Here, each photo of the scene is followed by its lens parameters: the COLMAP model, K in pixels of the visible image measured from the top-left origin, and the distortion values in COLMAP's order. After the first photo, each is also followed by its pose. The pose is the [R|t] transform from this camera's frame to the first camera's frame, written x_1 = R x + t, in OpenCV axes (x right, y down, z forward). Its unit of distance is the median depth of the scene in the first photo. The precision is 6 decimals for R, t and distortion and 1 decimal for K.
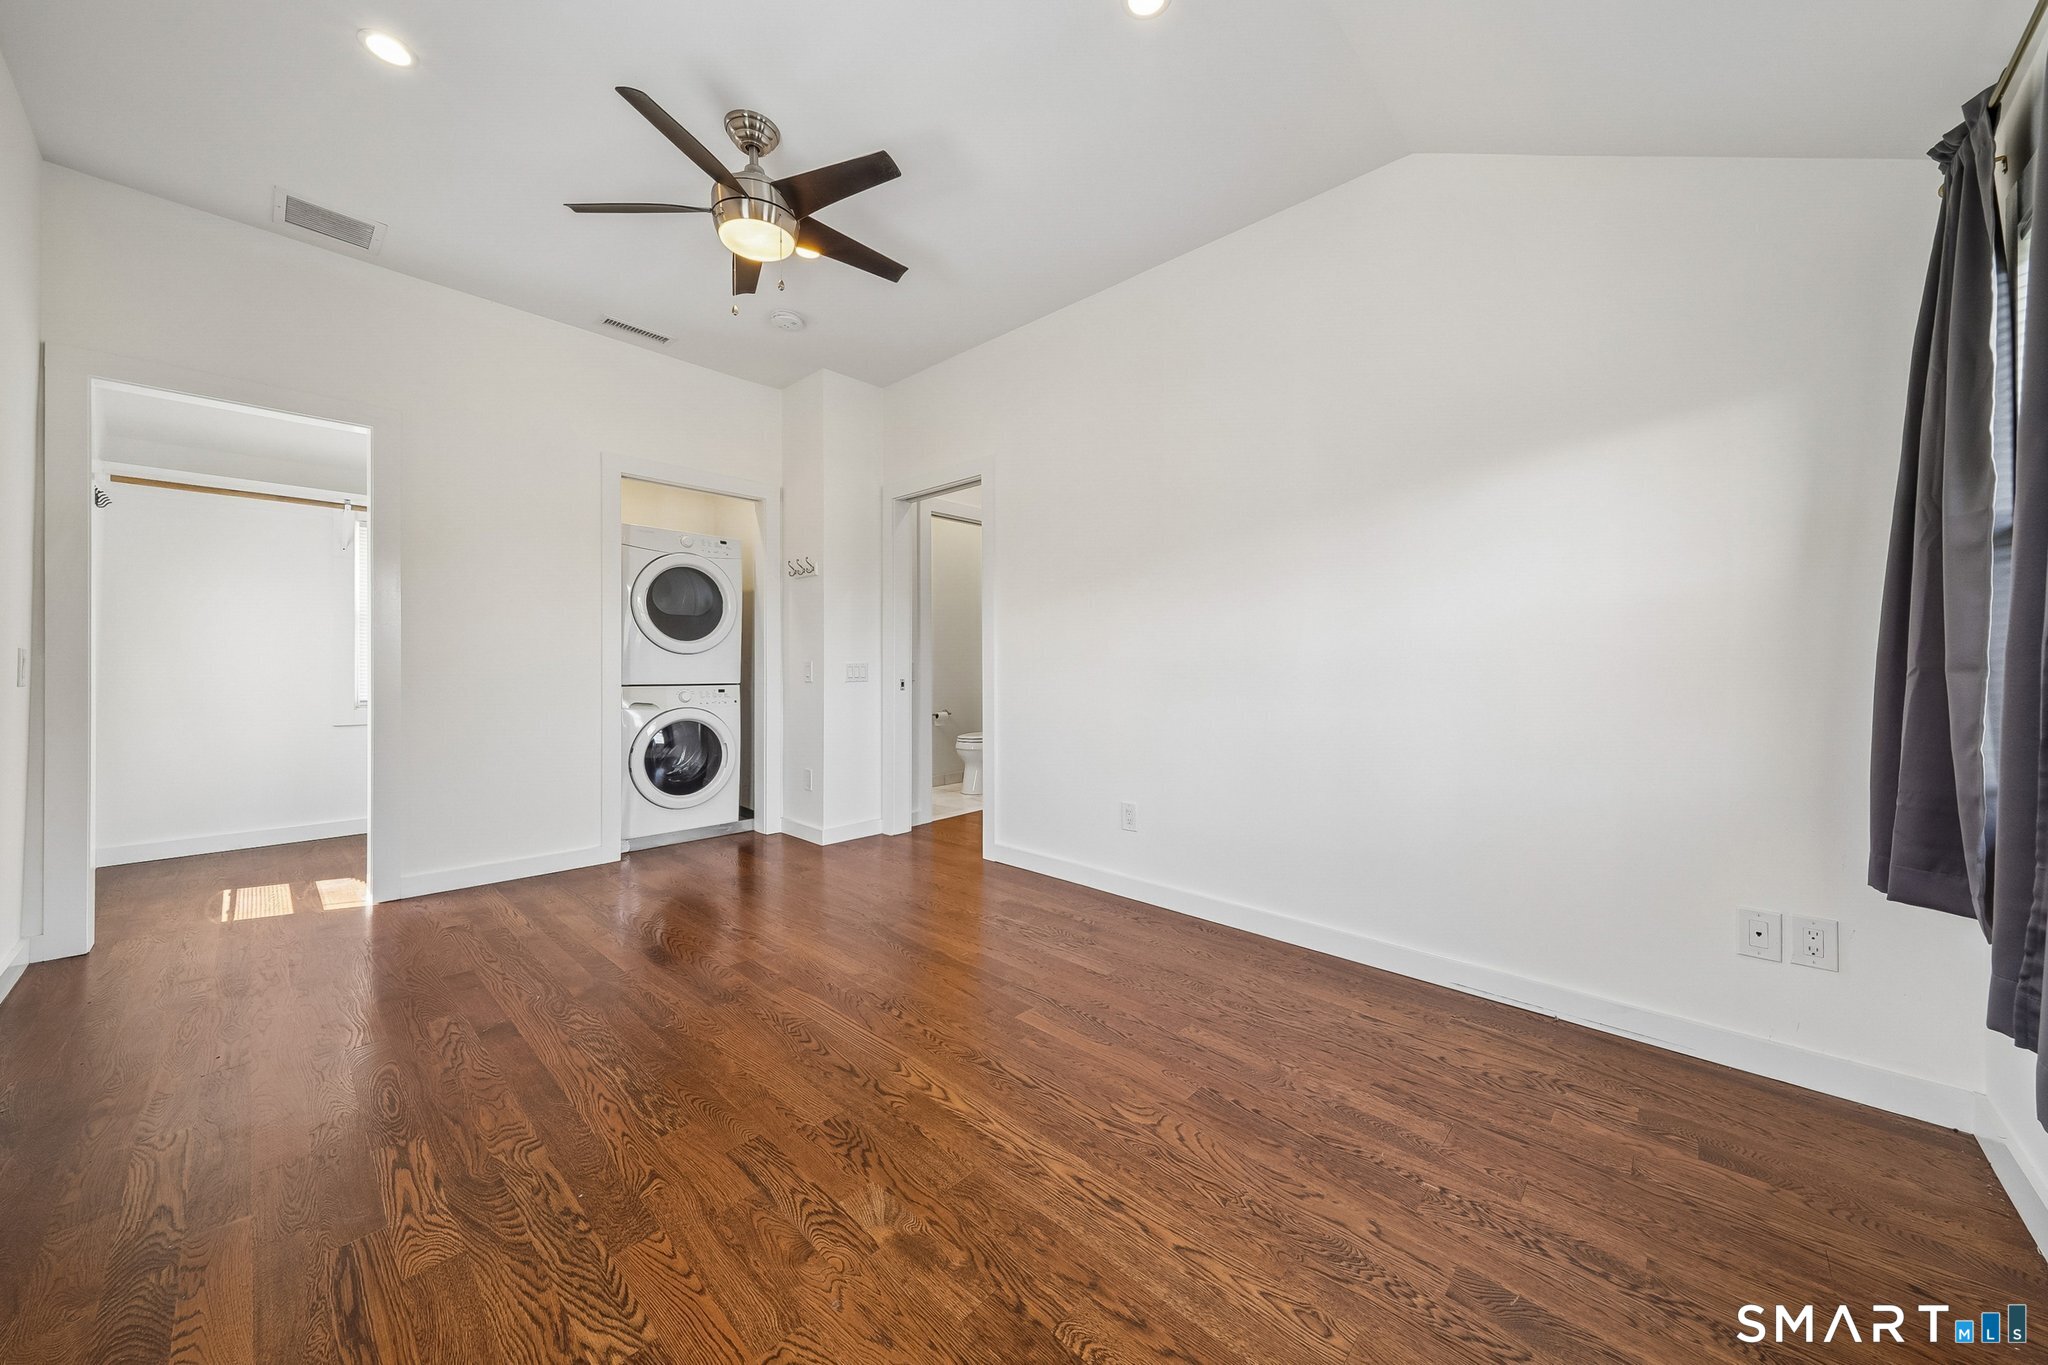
lens RADIAL K [[705.7, 0, 1025.1], [0, 705.7, 676.2], [0, 0, 1]] dist [0.002037, 0.000032]
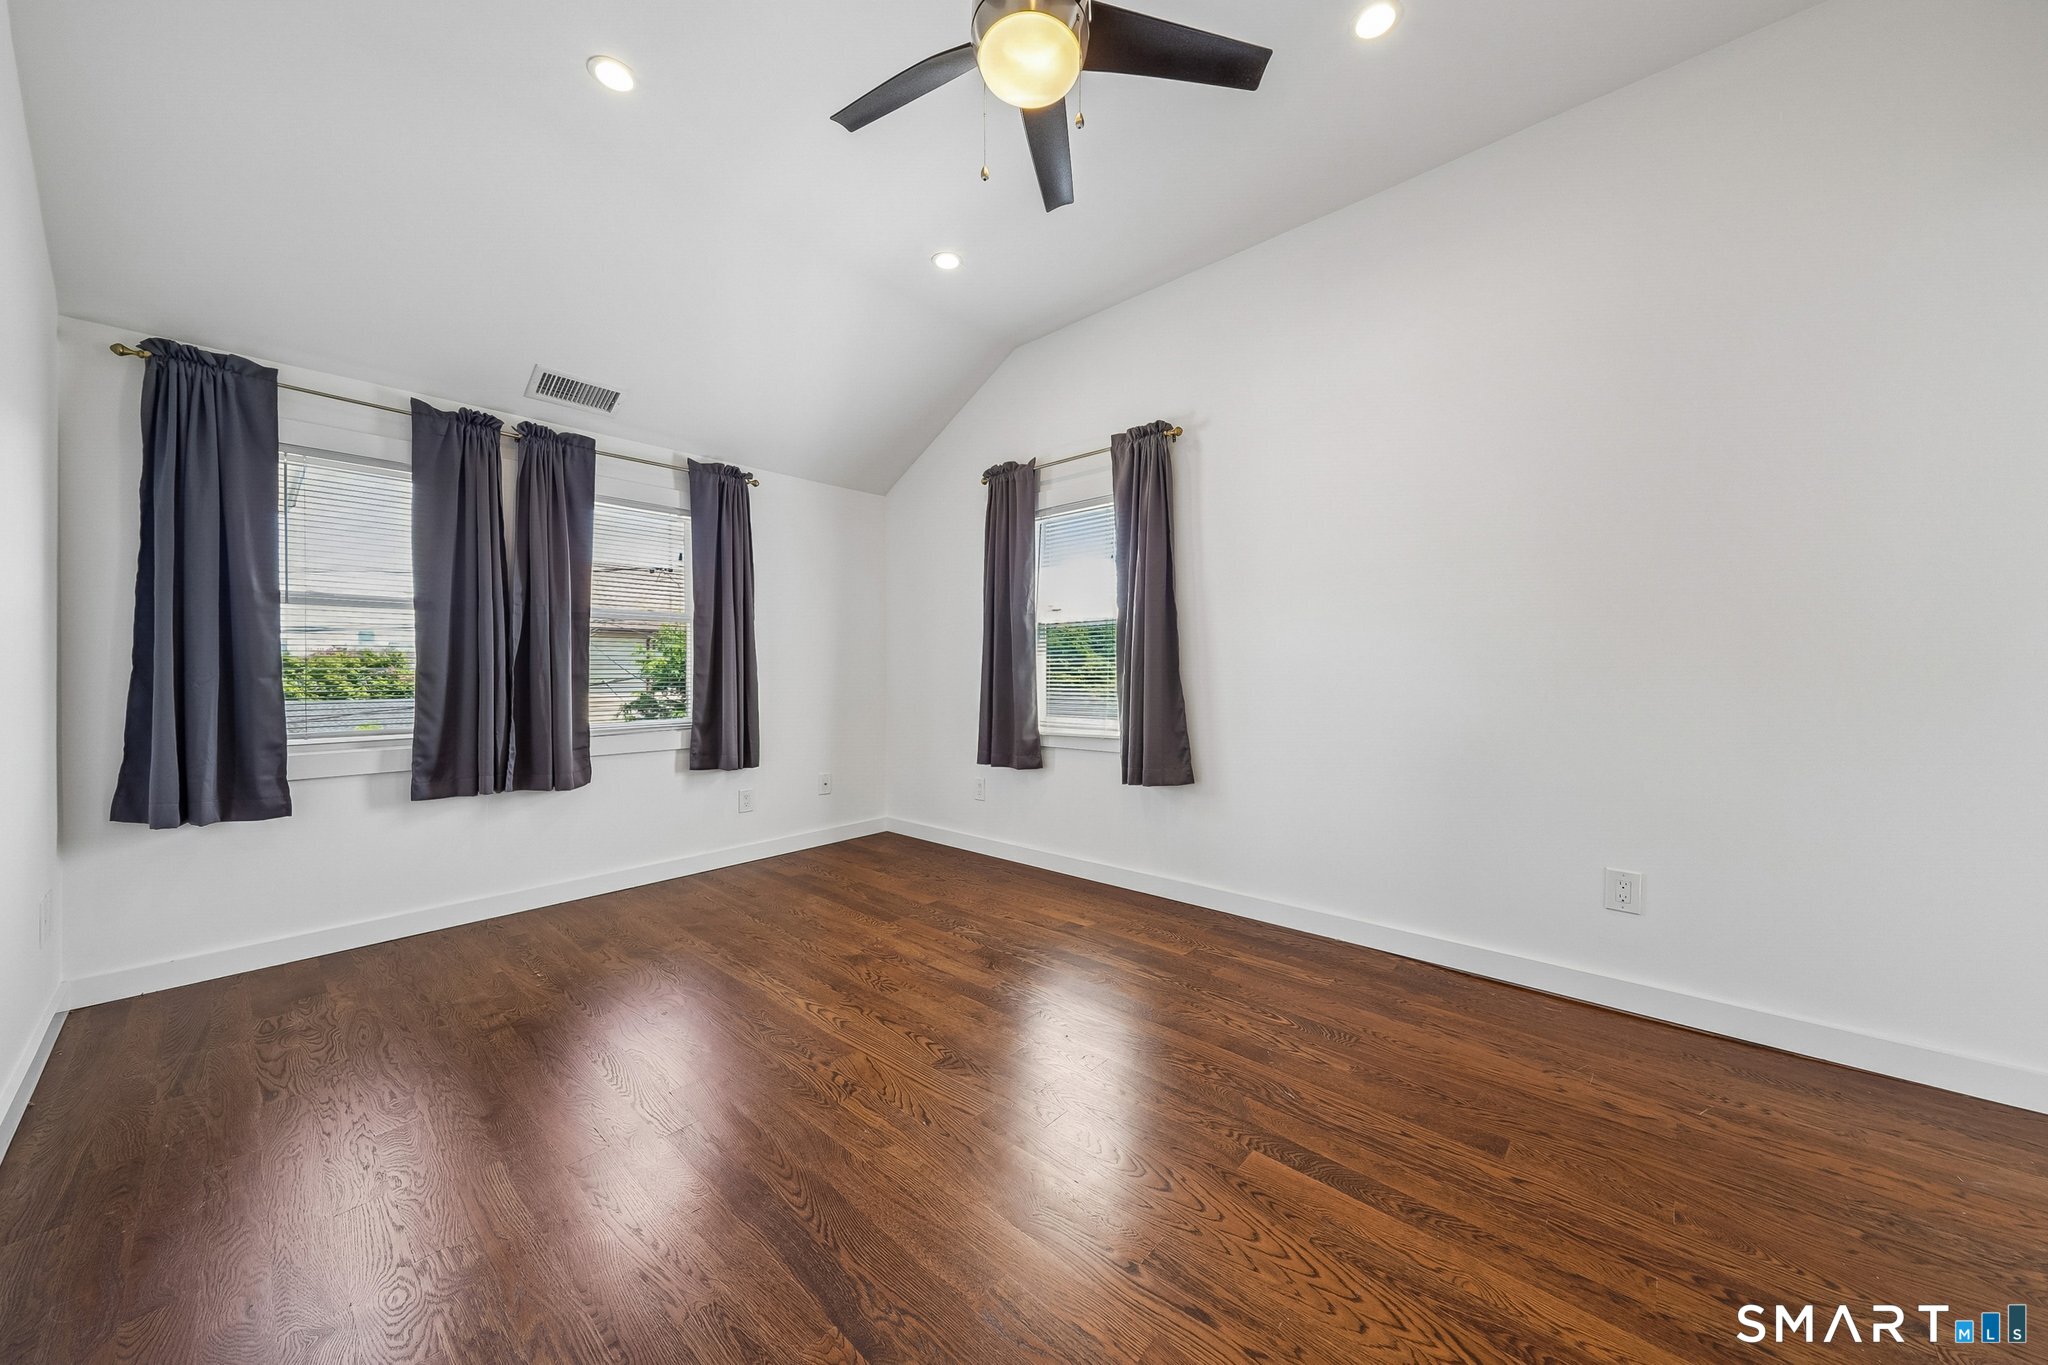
lens RADIAL K [[705.7, 0, 1021.9], [0, 705.7, 675.3], [0, 0, 1]] dist [0.002037, 0.000032]
pose [[-0.999870, -0.000837, -0.016087, -0.460071], [-0.001102, 0.999864, 0.016436, -0.033318], [0.016072, 0.016452, -0.999735, 2.179952]]
